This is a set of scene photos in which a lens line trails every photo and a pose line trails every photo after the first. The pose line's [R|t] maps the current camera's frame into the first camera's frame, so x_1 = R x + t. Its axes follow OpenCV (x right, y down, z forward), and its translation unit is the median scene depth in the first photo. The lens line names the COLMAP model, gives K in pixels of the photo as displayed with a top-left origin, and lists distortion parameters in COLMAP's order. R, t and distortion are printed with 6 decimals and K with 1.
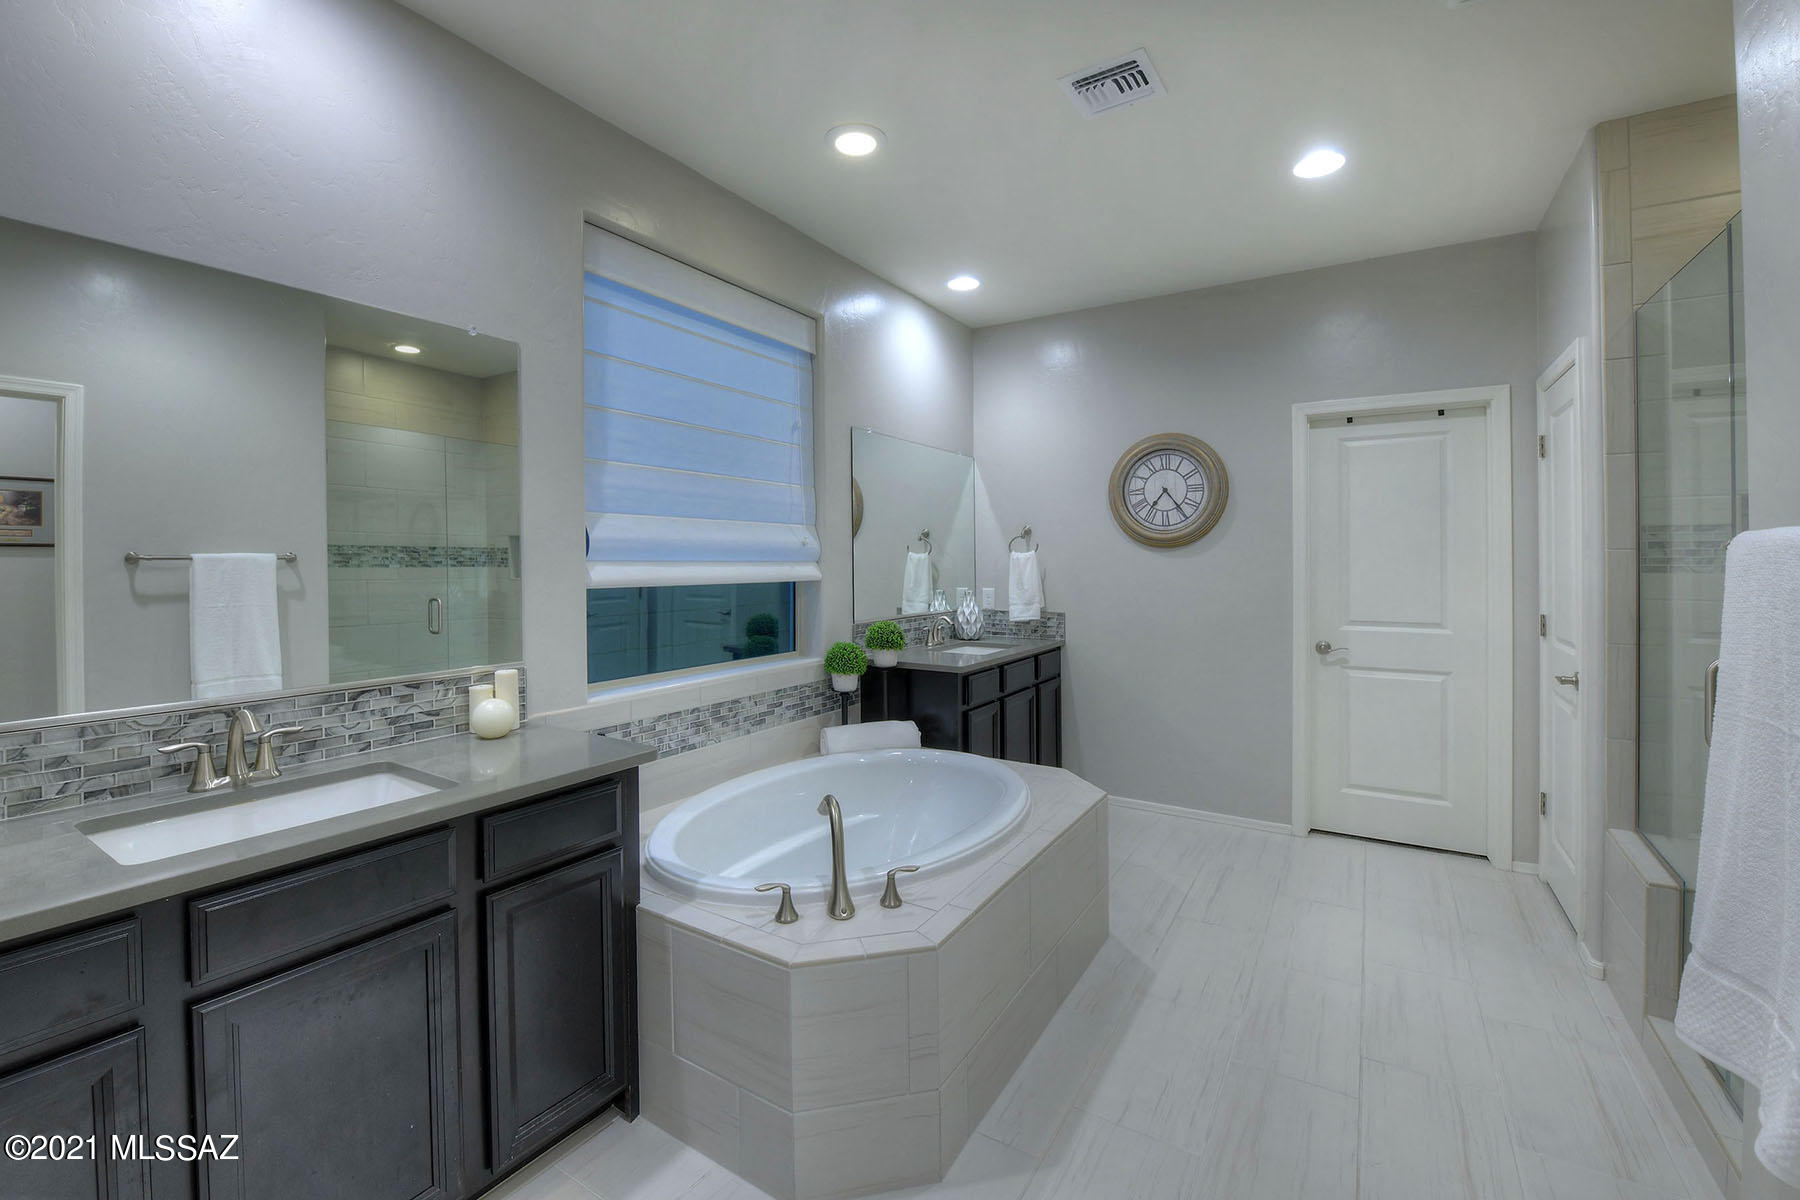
lens RADIAL K [[754.9, 0, 888.6], [0, 754.9, 563.5], [0, 0, 1]] dist [-0.002623, -0.000107]
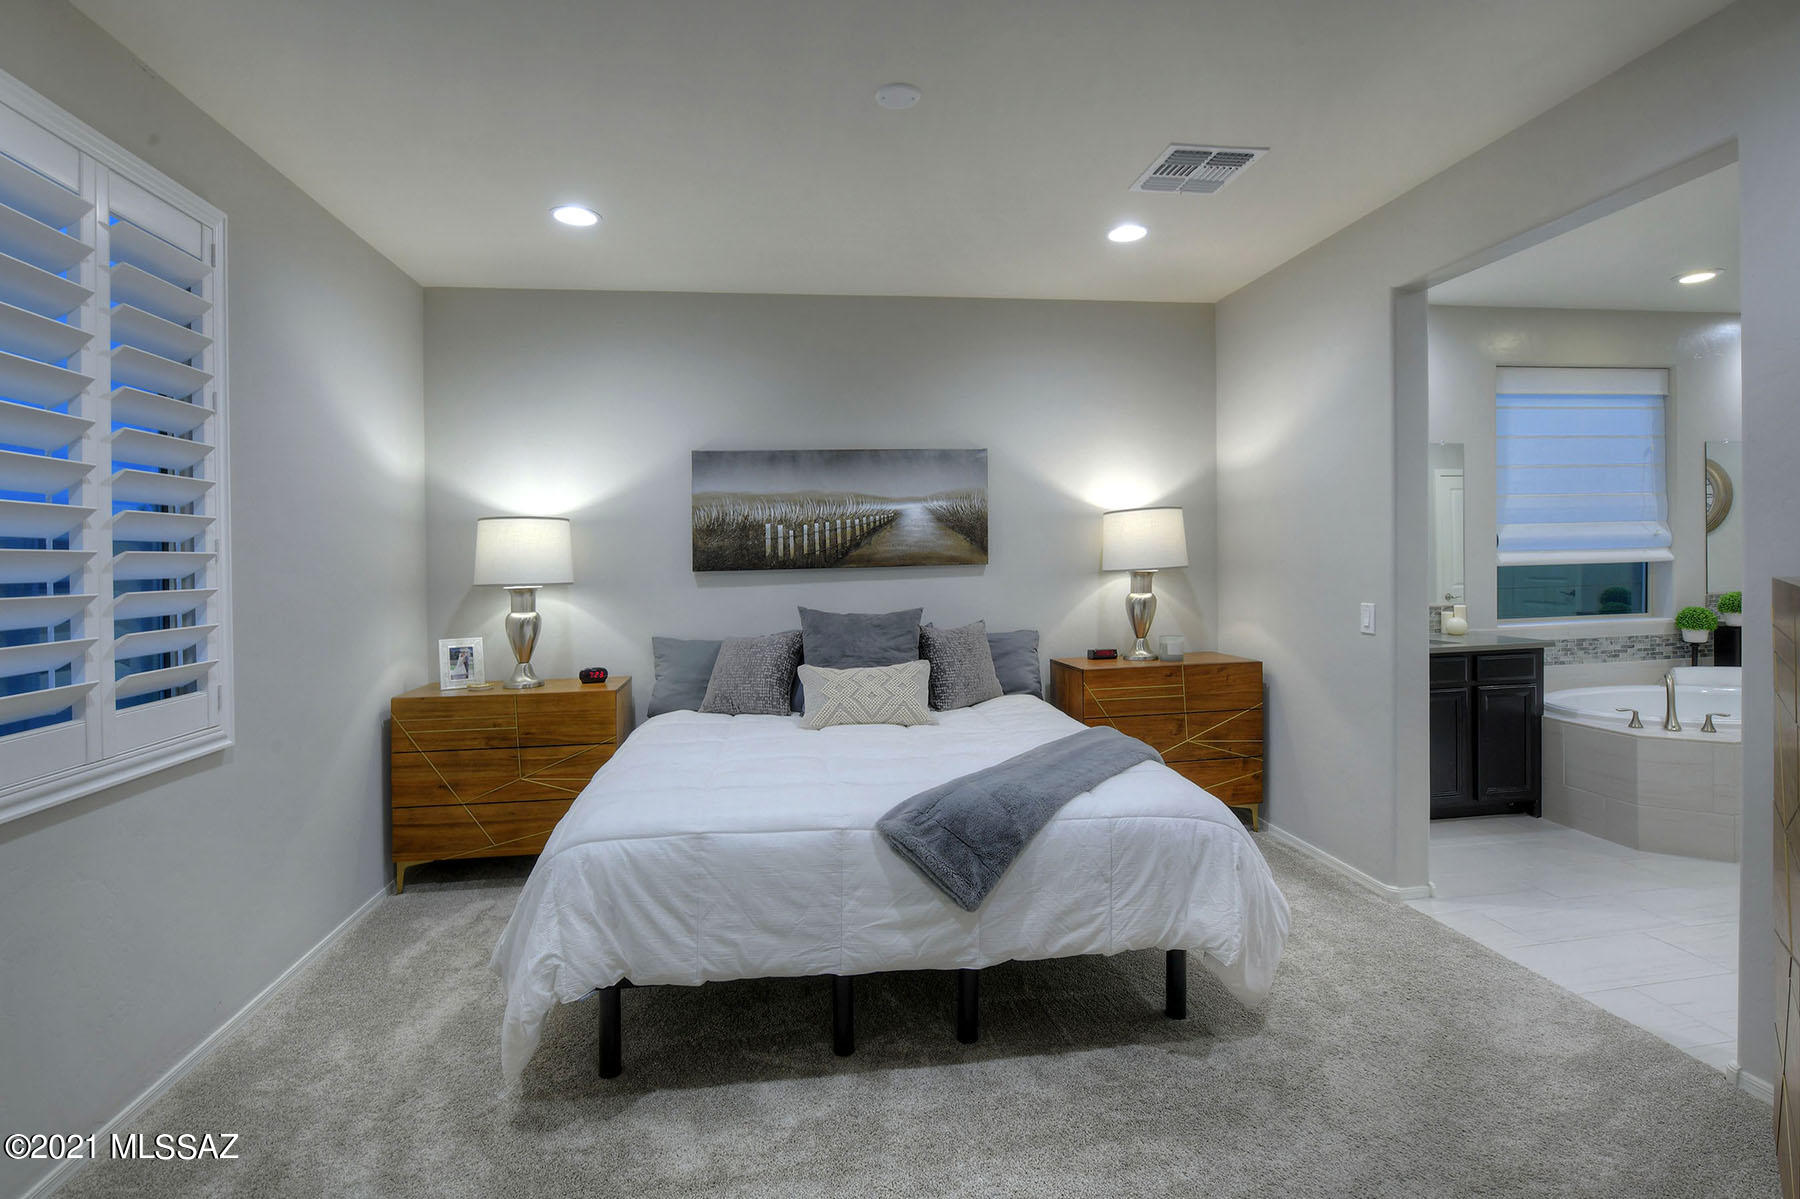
lens RADIAL K [[846.6, 0, 892.3], [0, 846.6, 588.3], [0, 0, 1]] dist [-0.006465, 0.000228]
pose [[0.648879, 0.011769, -0.760801, 0.160927], [0.021990, 0.999173, 0.034211, -0.011854], [0.760574, -0.038928, 0.648083, -1.107421]]
